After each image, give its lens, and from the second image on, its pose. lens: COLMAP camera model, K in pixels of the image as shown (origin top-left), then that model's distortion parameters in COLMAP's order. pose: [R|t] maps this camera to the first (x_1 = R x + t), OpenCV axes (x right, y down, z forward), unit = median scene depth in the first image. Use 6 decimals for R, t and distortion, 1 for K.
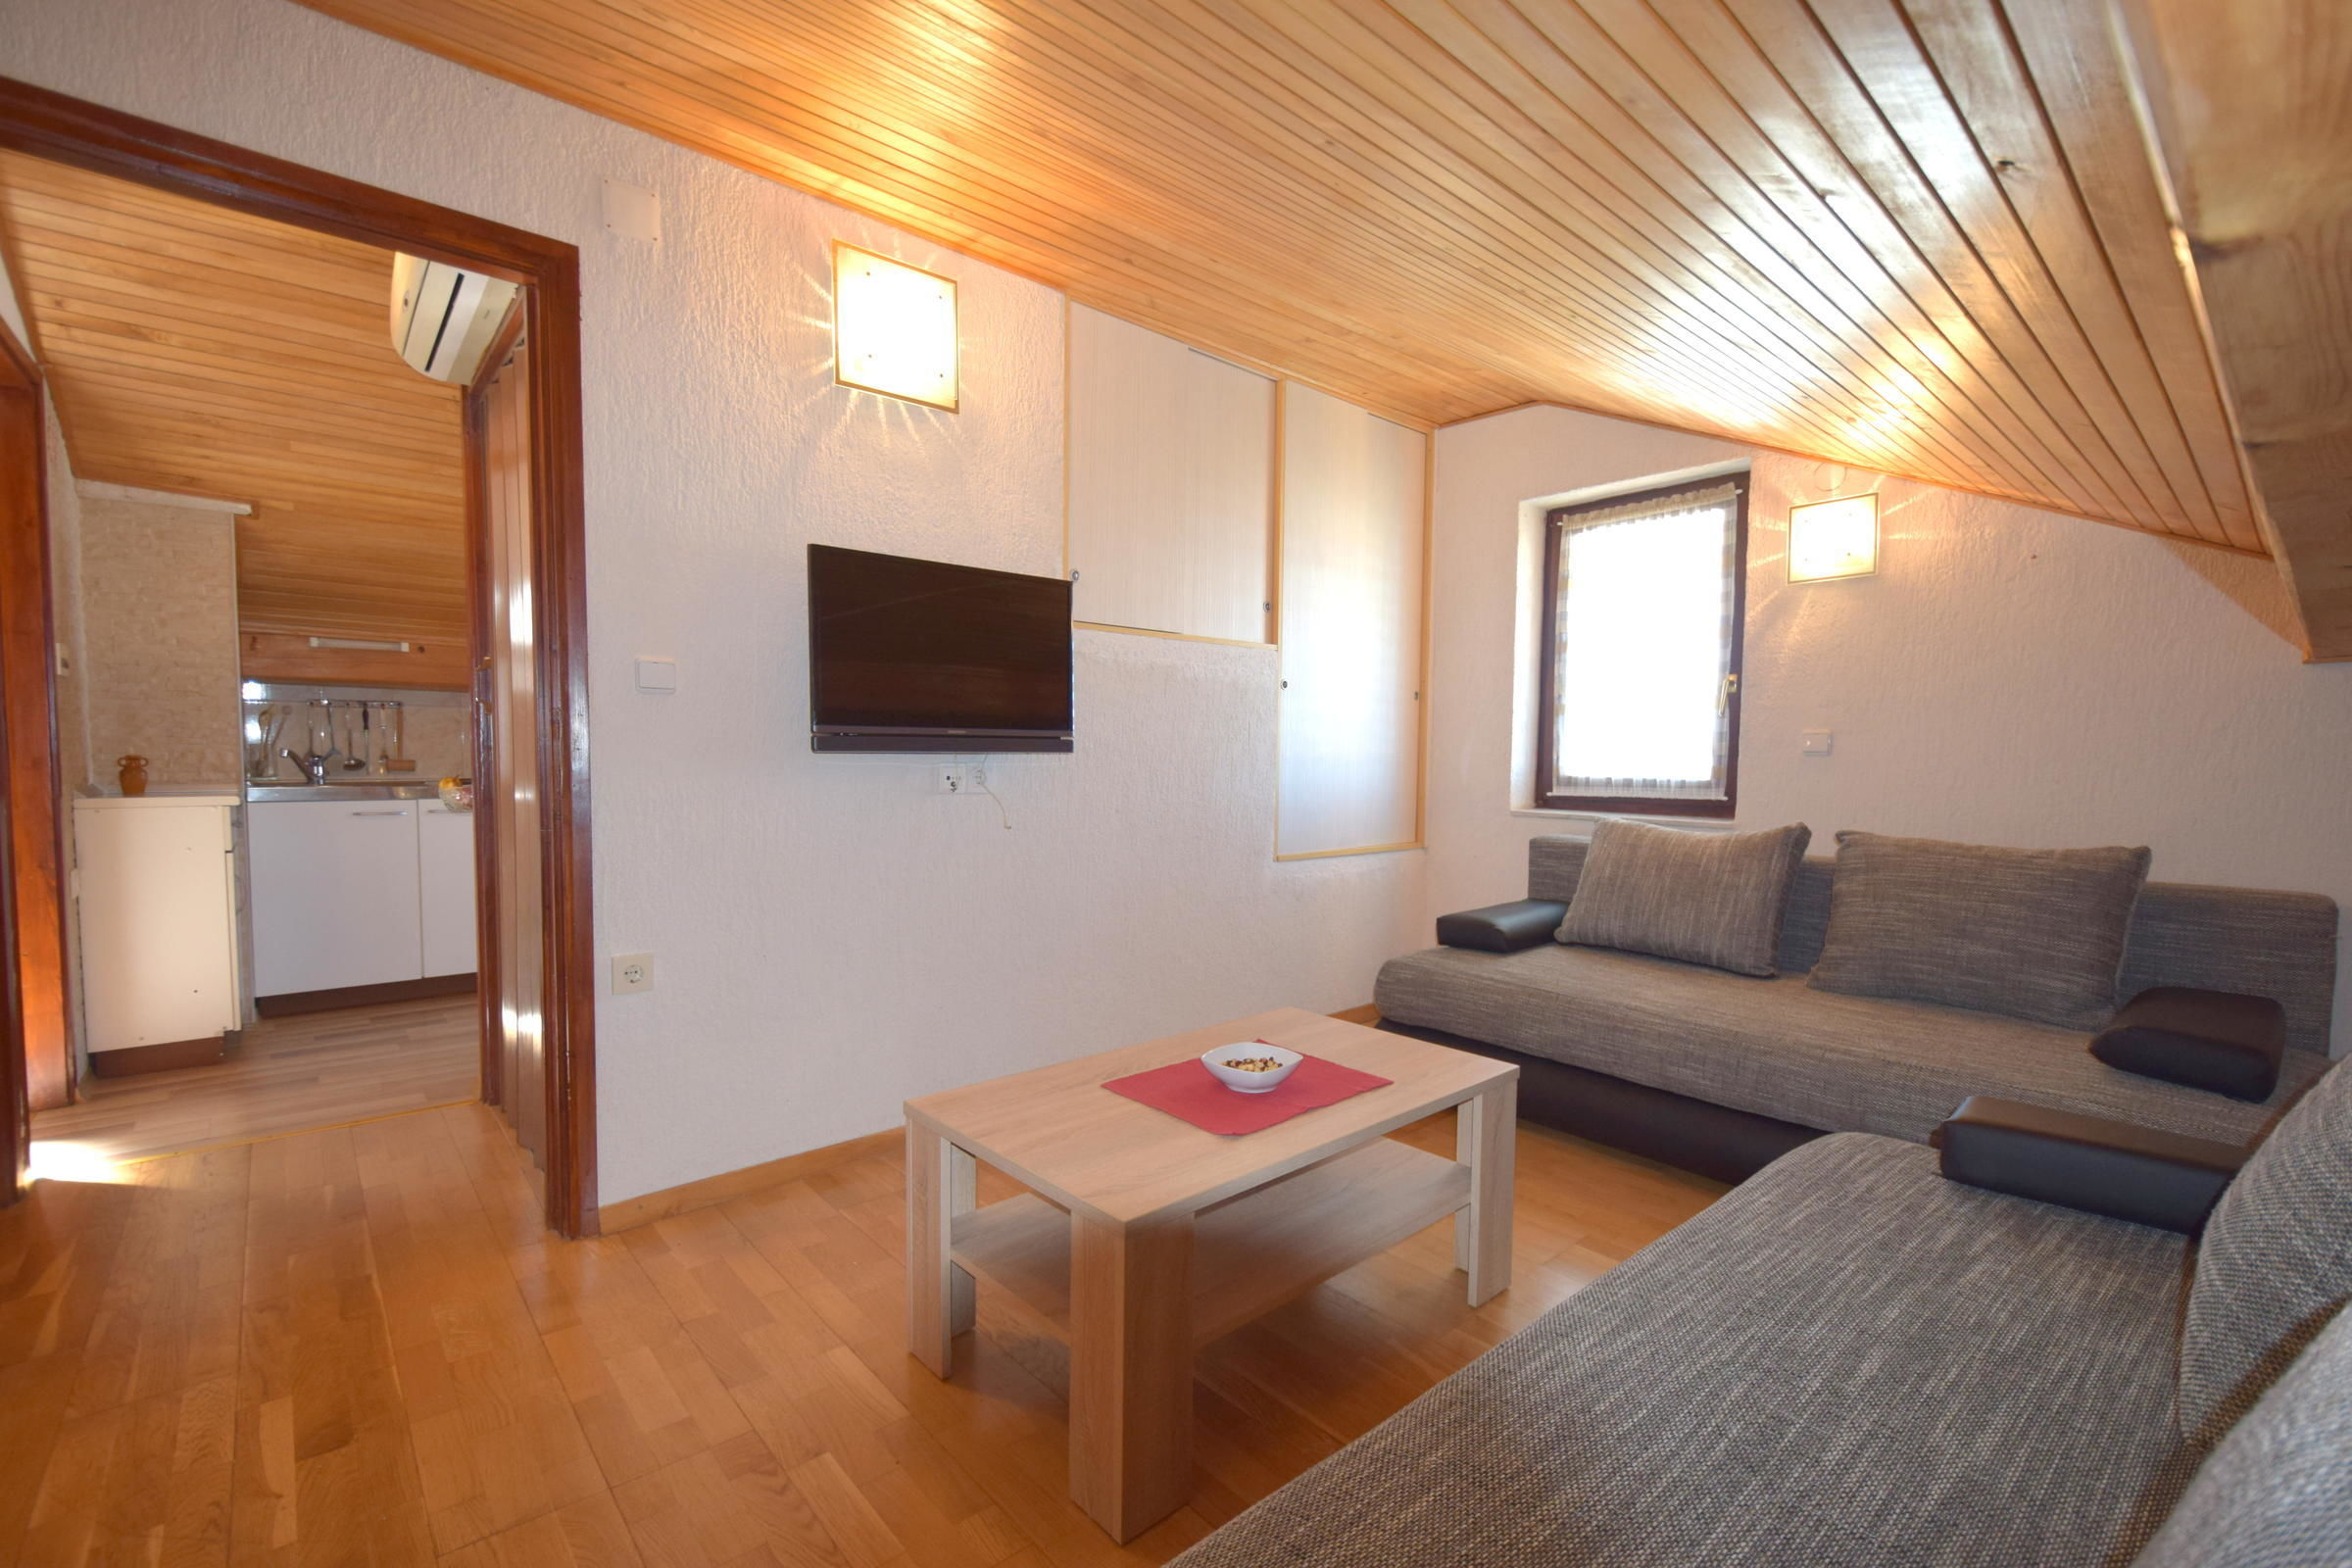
lens RADIAL K [[1028.5, 0, 1190.4], [0, 1028.5, 790.8], [0, 0, 1]] dist [-0.005353, -0.001185]
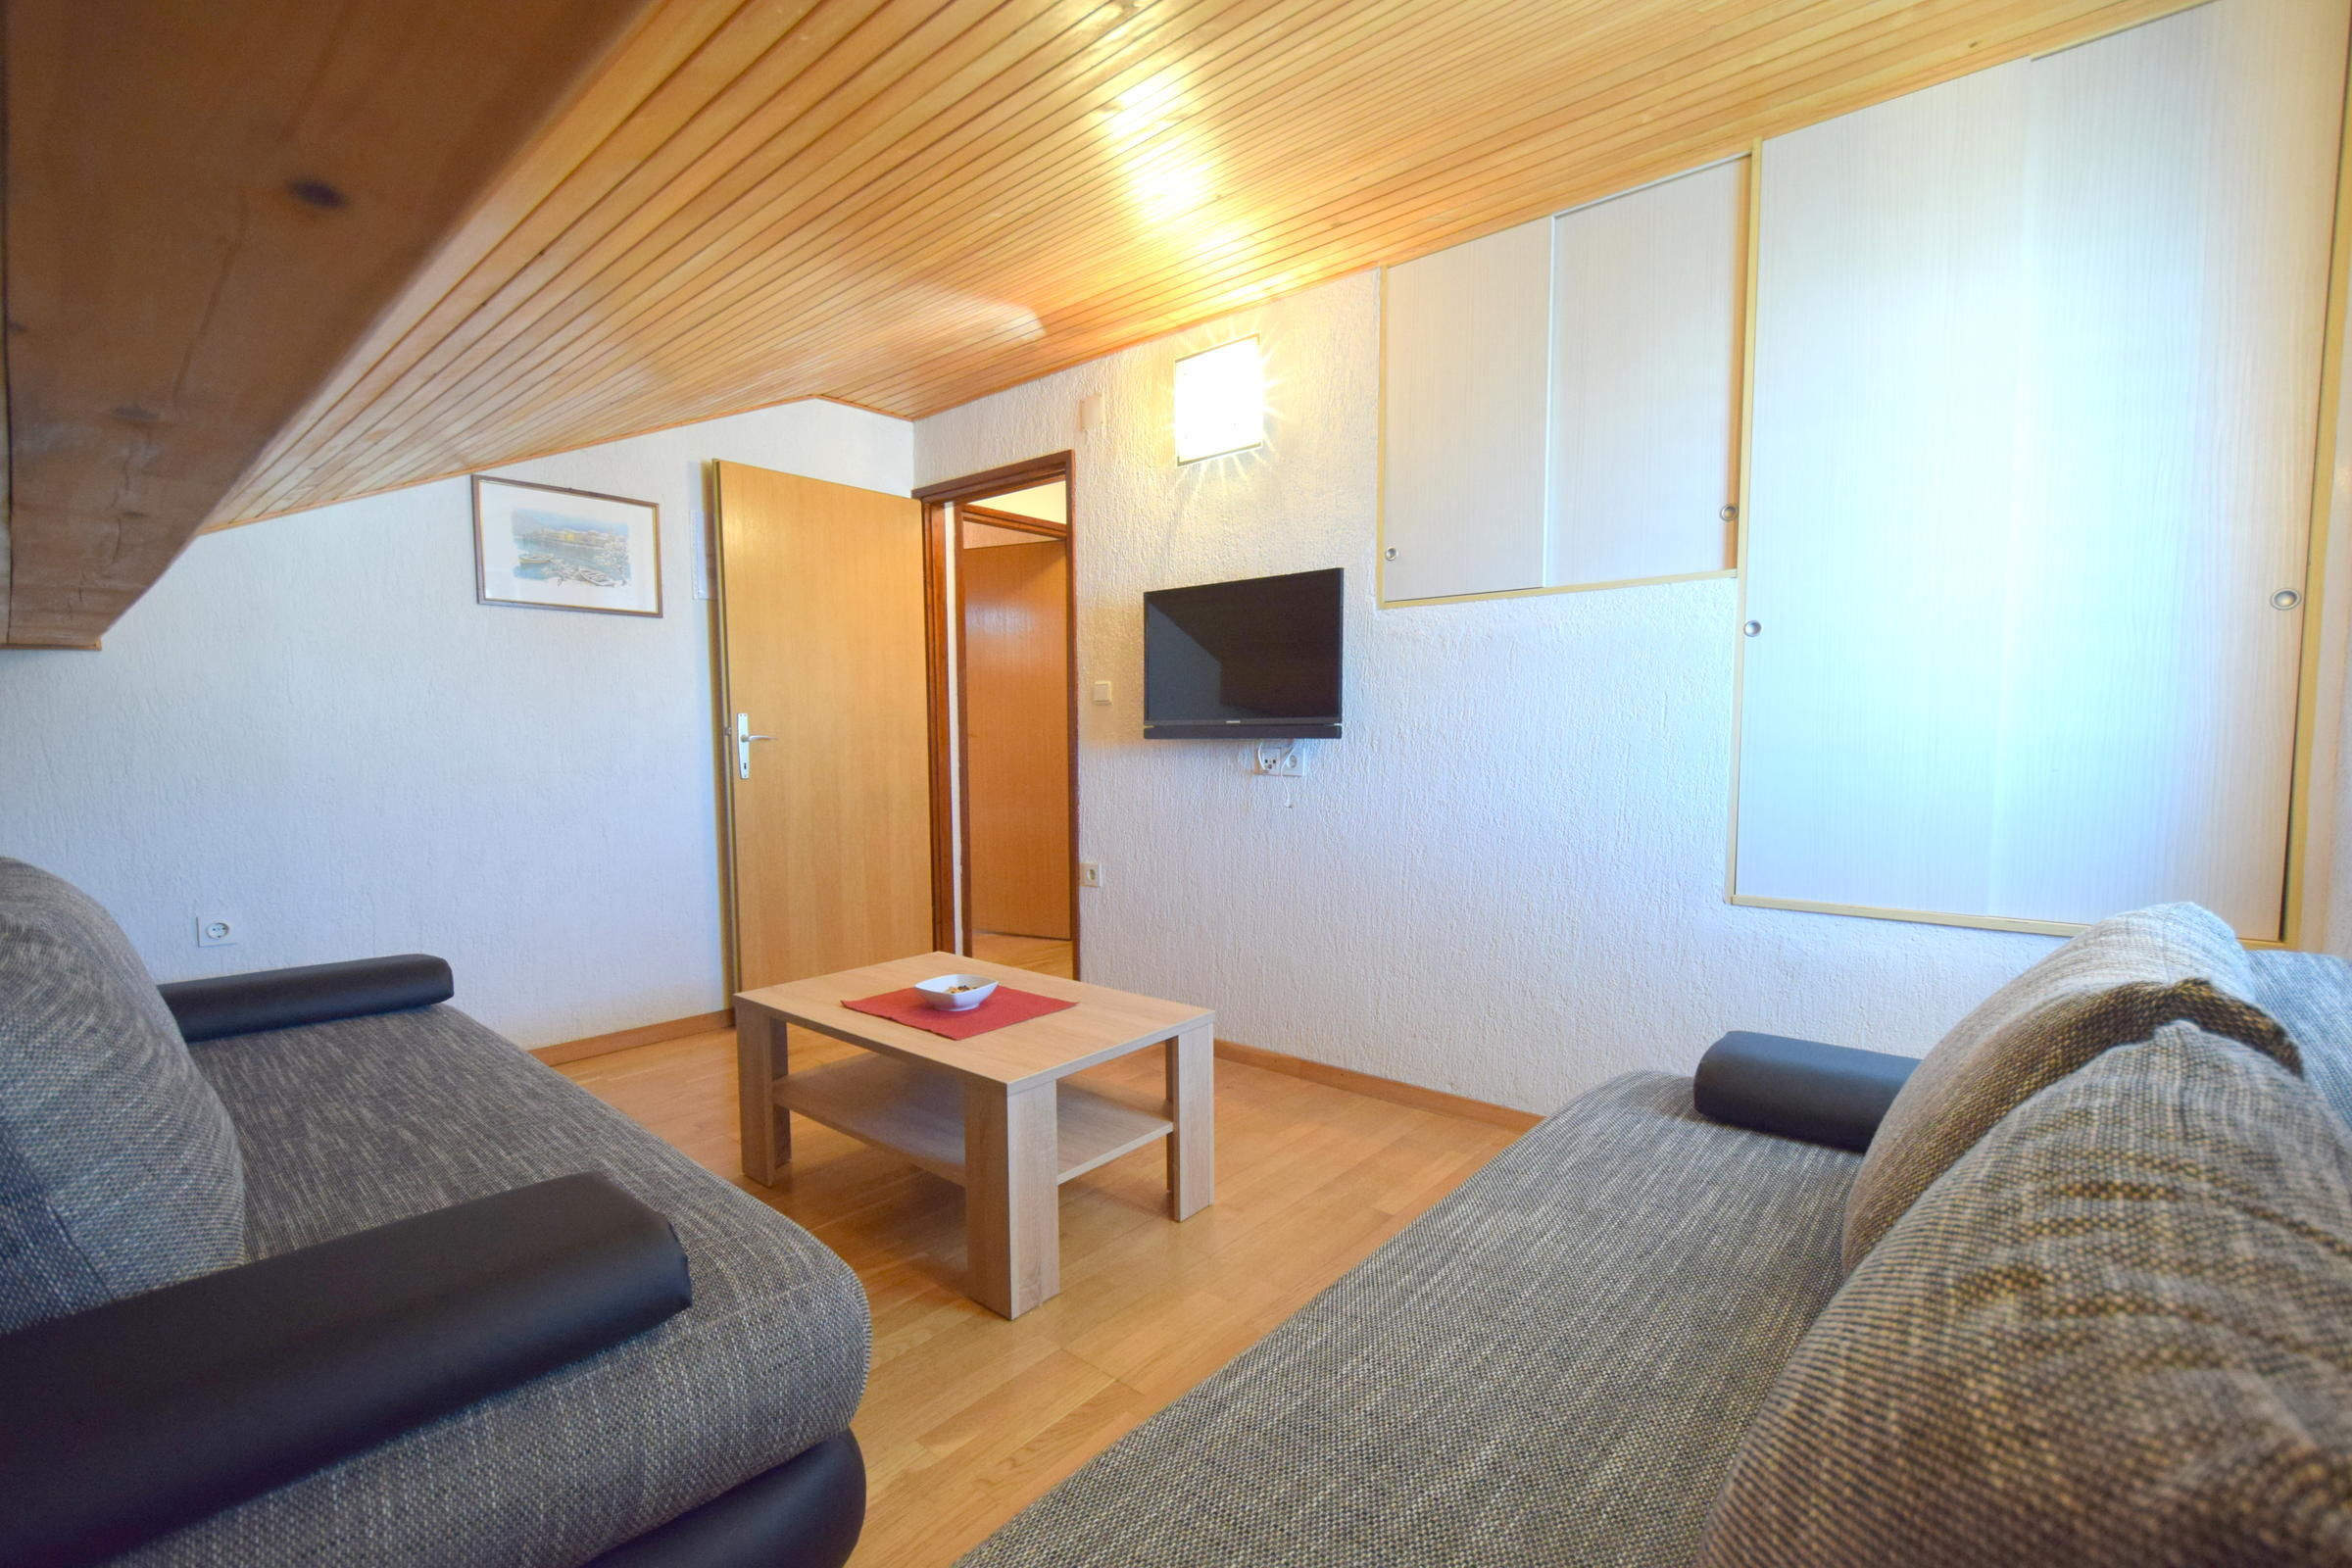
lens RADIAL K [[1028.5, 0, 1175.8], [0, 1028.5, 794.2], [0, 0, 1]] dist [-0.005353, -0.001185]
pose [[0.121438, 0.042488, -0.991689, 0.801980], [-0.035675, 0.998625, 0.038417, -0.014954], [0.991958, 0.030713, 0.122787, 0.671834]]
